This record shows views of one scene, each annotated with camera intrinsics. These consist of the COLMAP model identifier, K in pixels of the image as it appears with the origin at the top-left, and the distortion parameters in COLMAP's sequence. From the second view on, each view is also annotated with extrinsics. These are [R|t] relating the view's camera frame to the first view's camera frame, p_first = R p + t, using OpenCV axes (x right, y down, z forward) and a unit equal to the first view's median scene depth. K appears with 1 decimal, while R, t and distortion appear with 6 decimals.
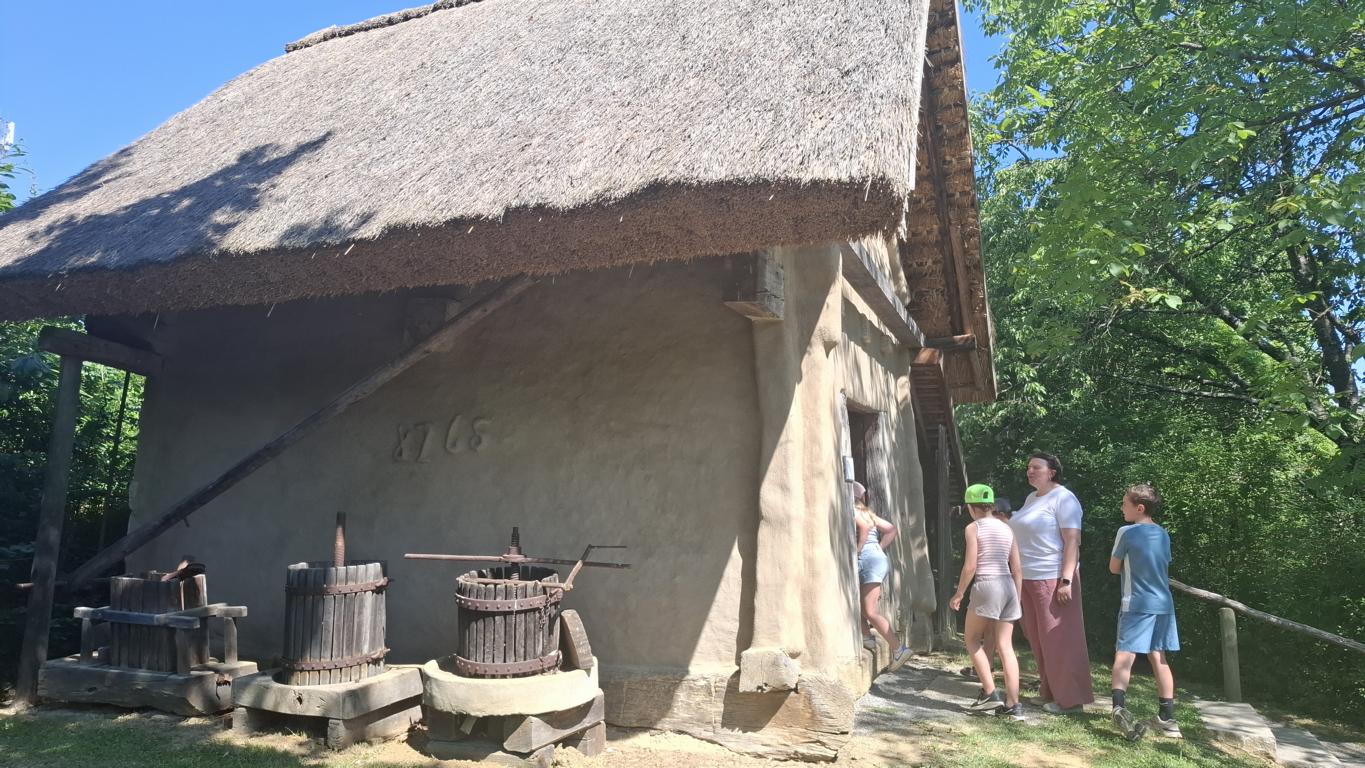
lens RADIAL K [[906.6, 0, 682.5], [0, 906.6, 384.0], [0, 0, 1]] dist [0.116605, -0.001359]
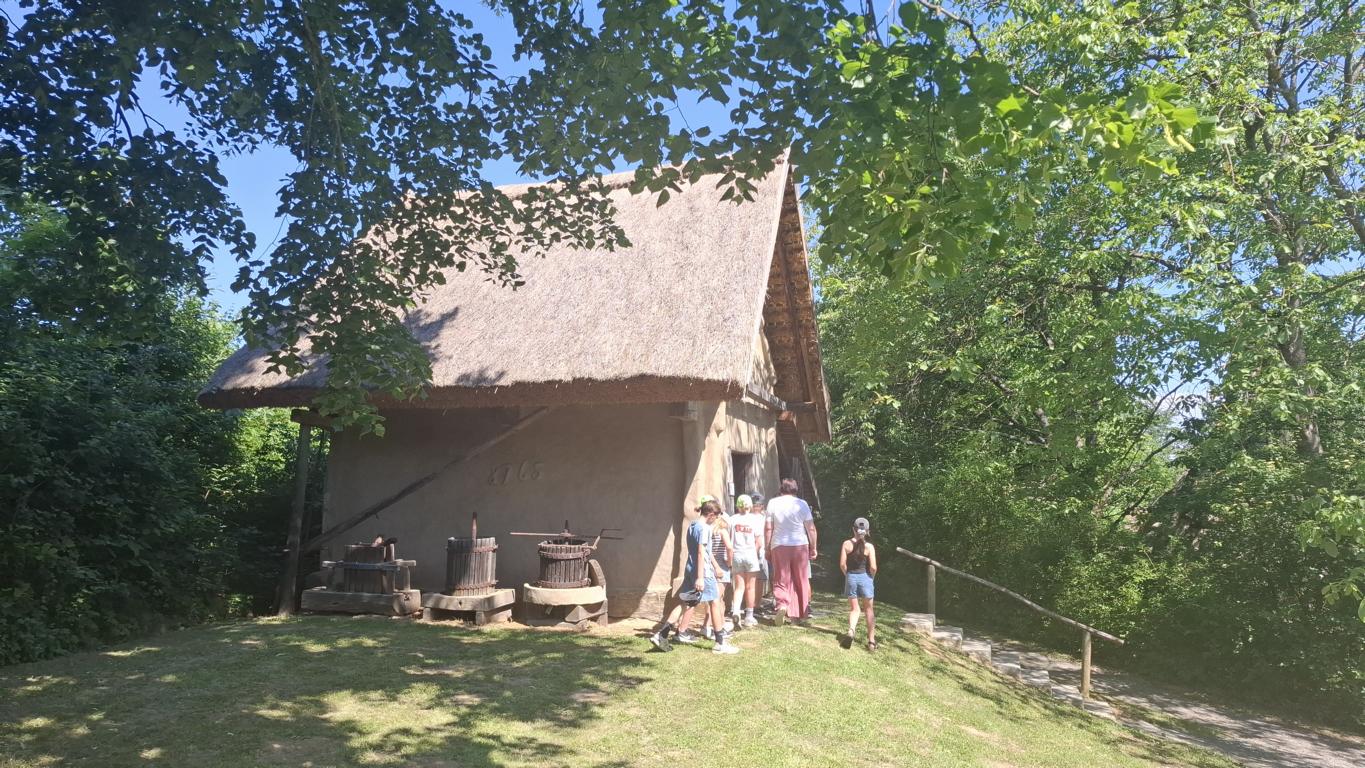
lens RADIAL K [[936.2, 0, 682.5], [0, 936.2, 384.0], [0, 0, 1]] dist [0.265054, 0.000393]
pose [[0.996386, 0.019269, 0.082726, -0.100977], [-0.020620, 0.999667, 0.015509, -0.188738], [-0.082400, -0.017159, 0.996452, -1.143455]]
